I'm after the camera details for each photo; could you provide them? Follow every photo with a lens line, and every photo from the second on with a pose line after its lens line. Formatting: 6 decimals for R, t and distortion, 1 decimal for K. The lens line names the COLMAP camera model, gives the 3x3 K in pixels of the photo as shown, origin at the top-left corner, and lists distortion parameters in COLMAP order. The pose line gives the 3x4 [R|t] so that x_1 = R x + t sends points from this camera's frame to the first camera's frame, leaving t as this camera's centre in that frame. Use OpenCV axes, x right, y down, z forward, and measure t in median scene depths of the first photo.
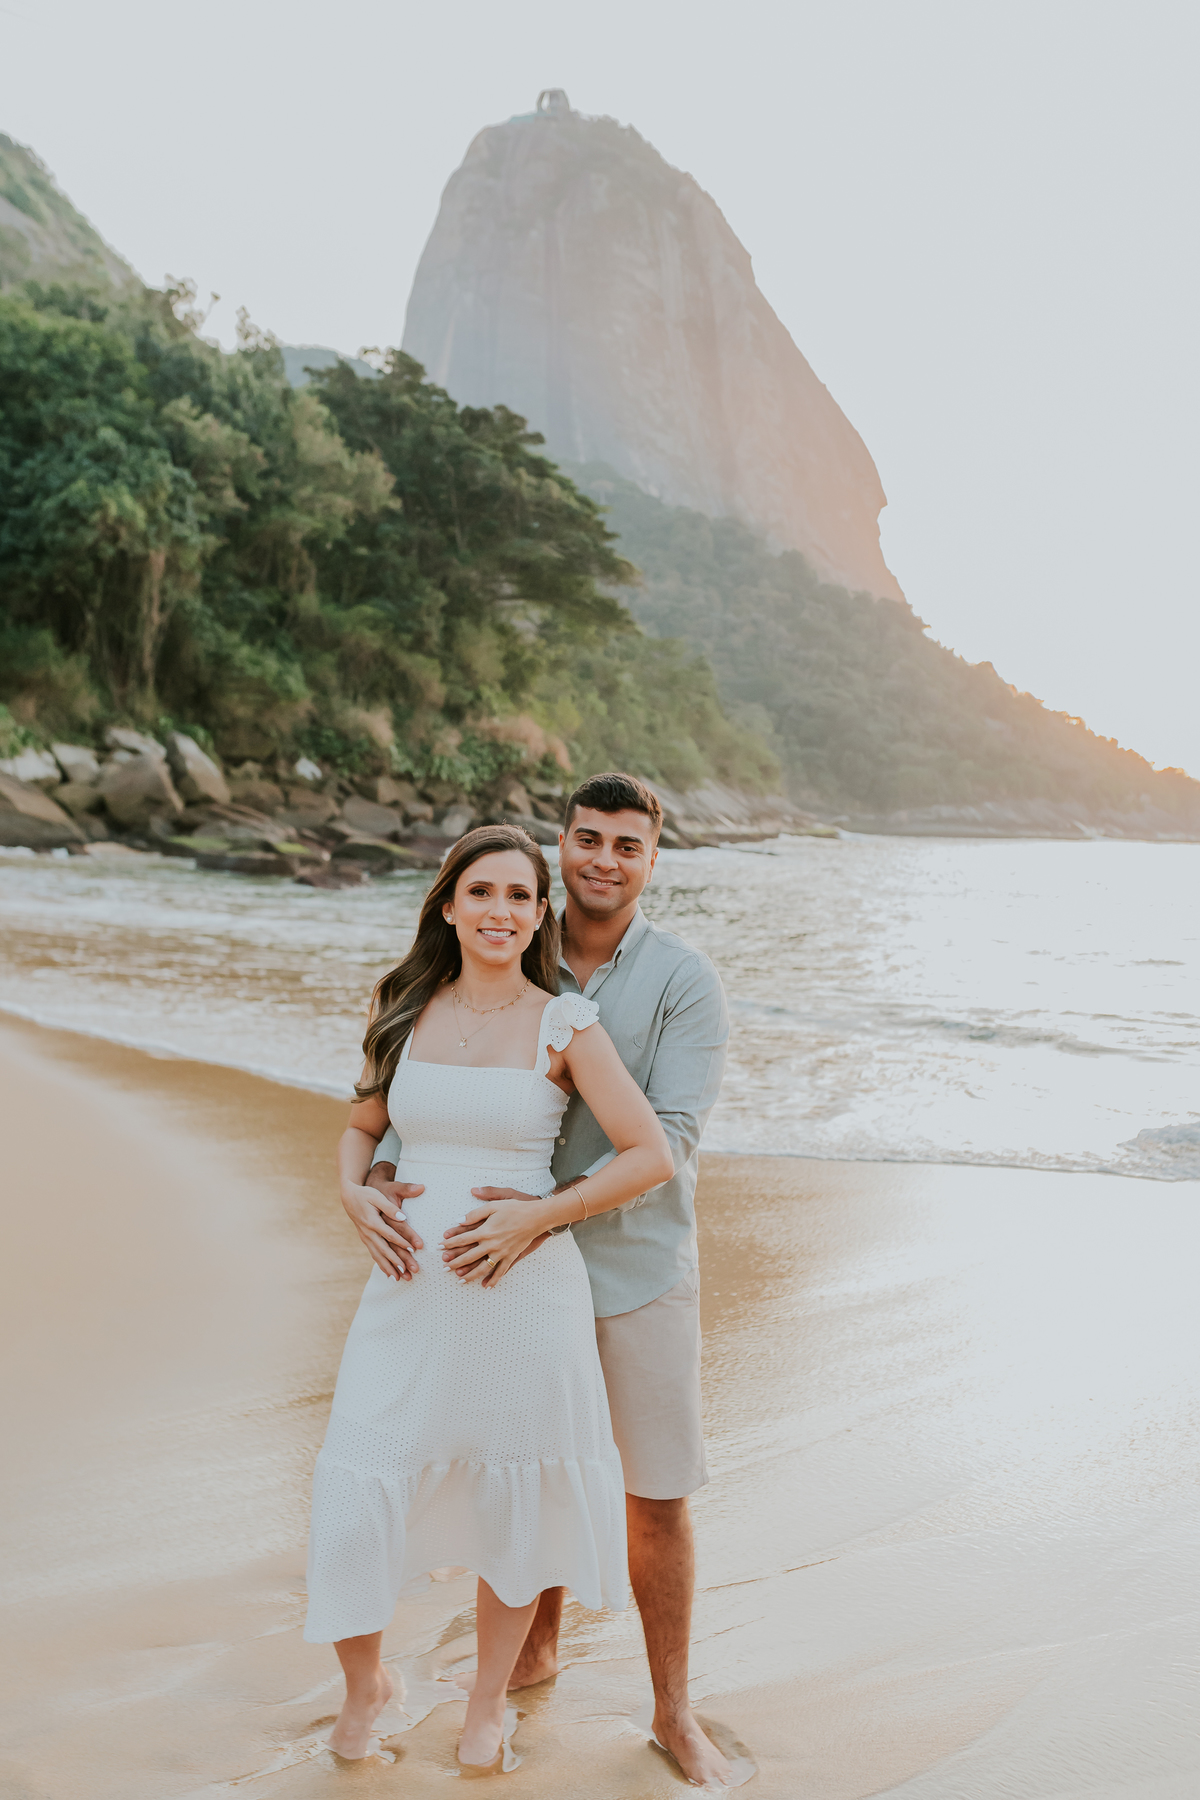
lens RADIAL K [[1760.8, 0, 540.3], [0, 1760.8, 941.0], [0, 0, 1]] dist [-0.005393, 0.015958]
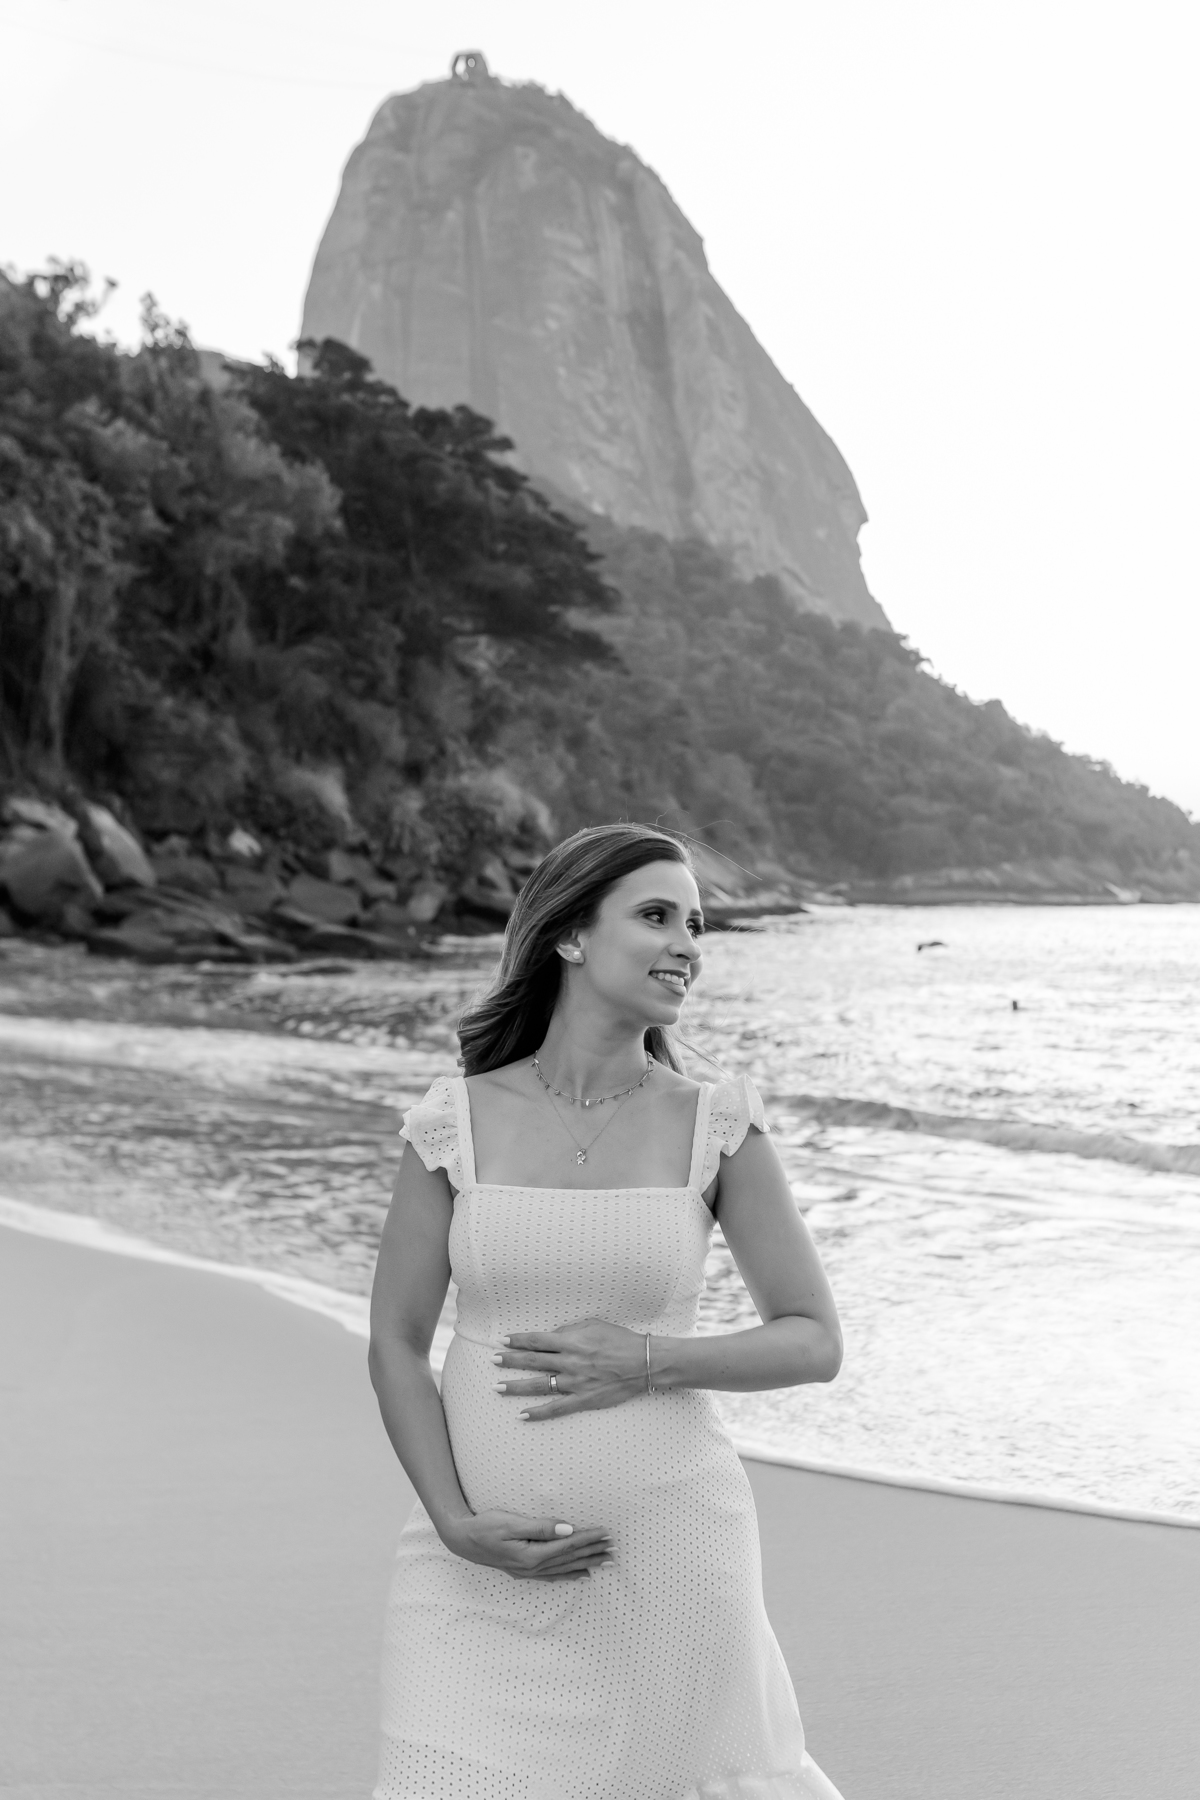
lens RADIAL K [[2085.8, 0, 560.4], [0, 2085.8, 916.7], [0, 0, 1]] dist [-0.003879, -0.014876]
pose [[0.998678, -0.024016, 0.045453, -0.026327], [0.026627, 0.997978, -0.057716, -0.002743], [-0.043975, 0.058850, 0.997298, 0.021019]]
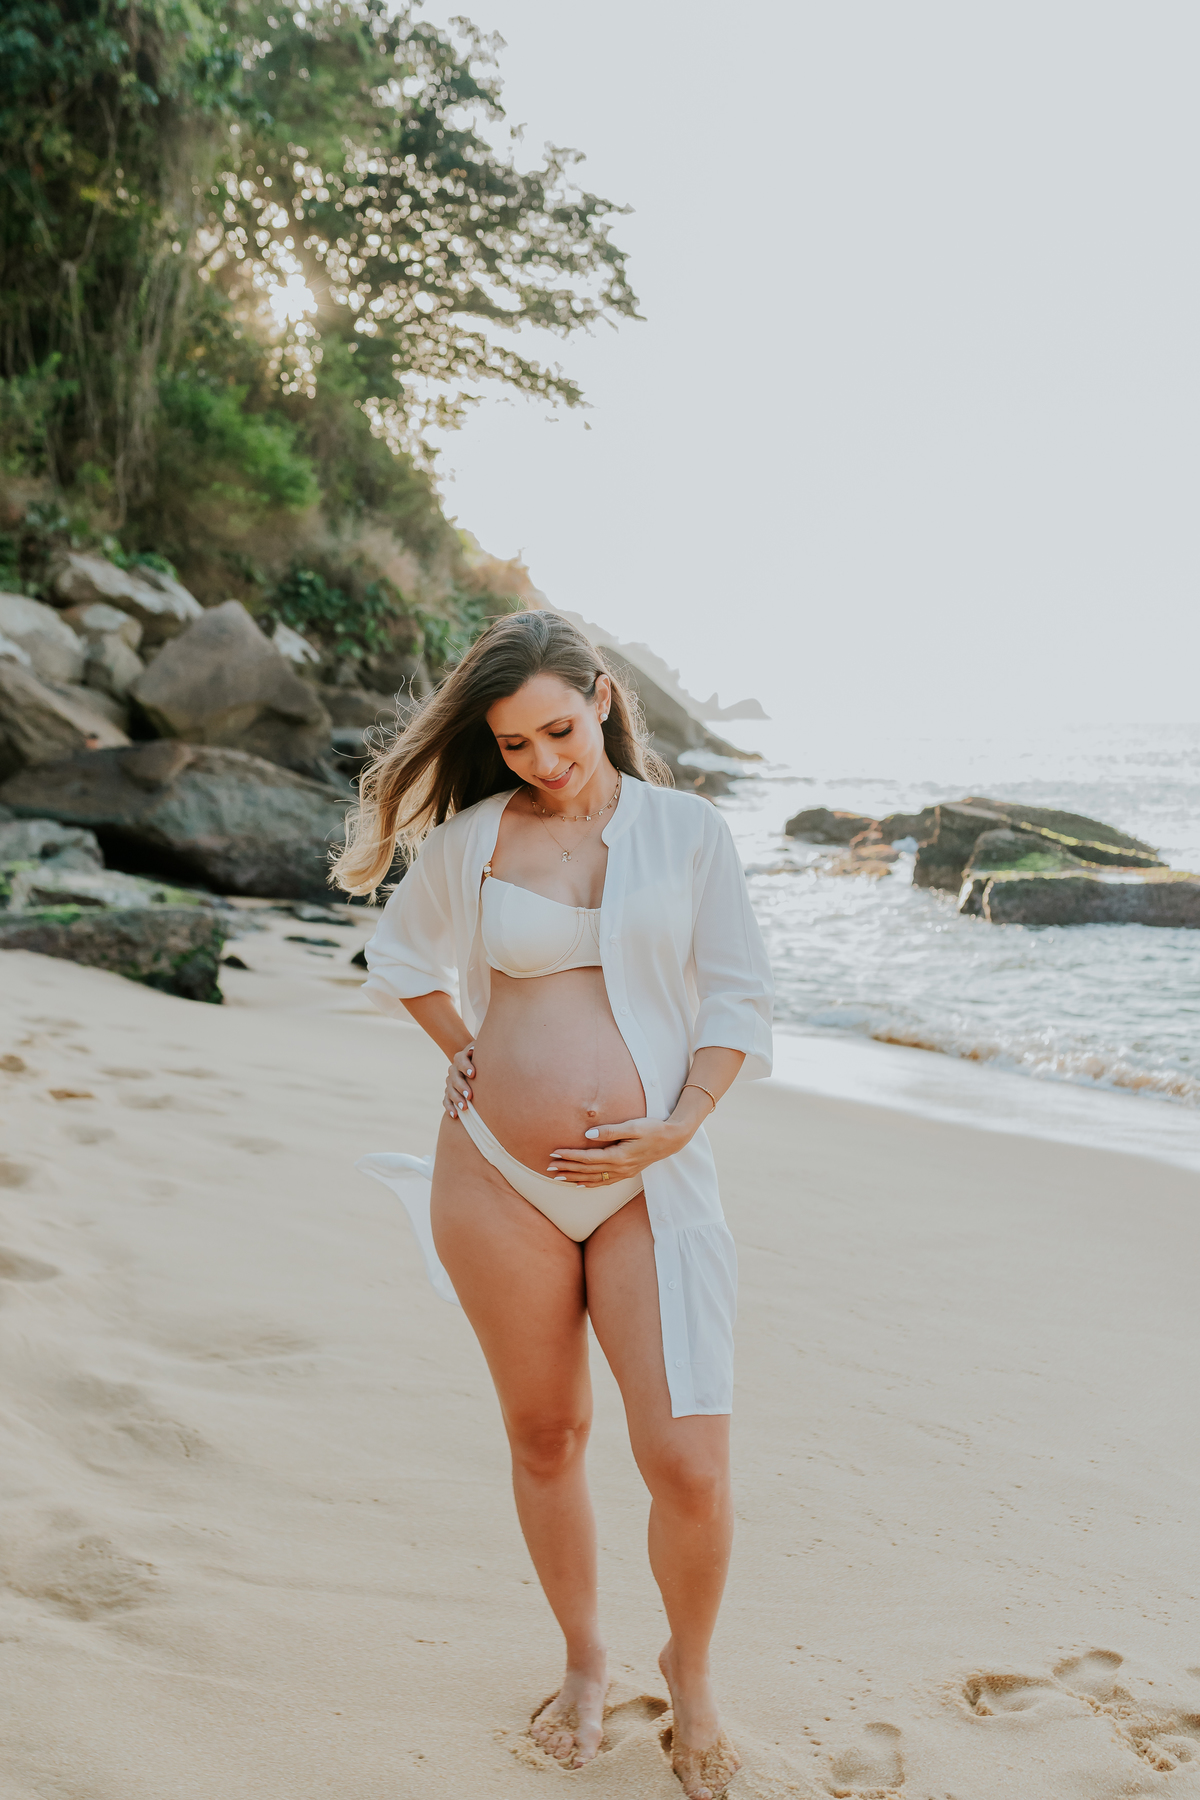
lens RADIAL K [[1862.9, 0, 562.0], [0, 1862.9, 901.2], [0, 0, 1]] dist [-0.053189, 0.104459]
pose [[0.932598, -0.069262, 0.354208, -0.228876], [0.057335, 0.997382, 0.044071, -0.037852], [-0.356333, -0.020792, 0.934128, 0.412059]]
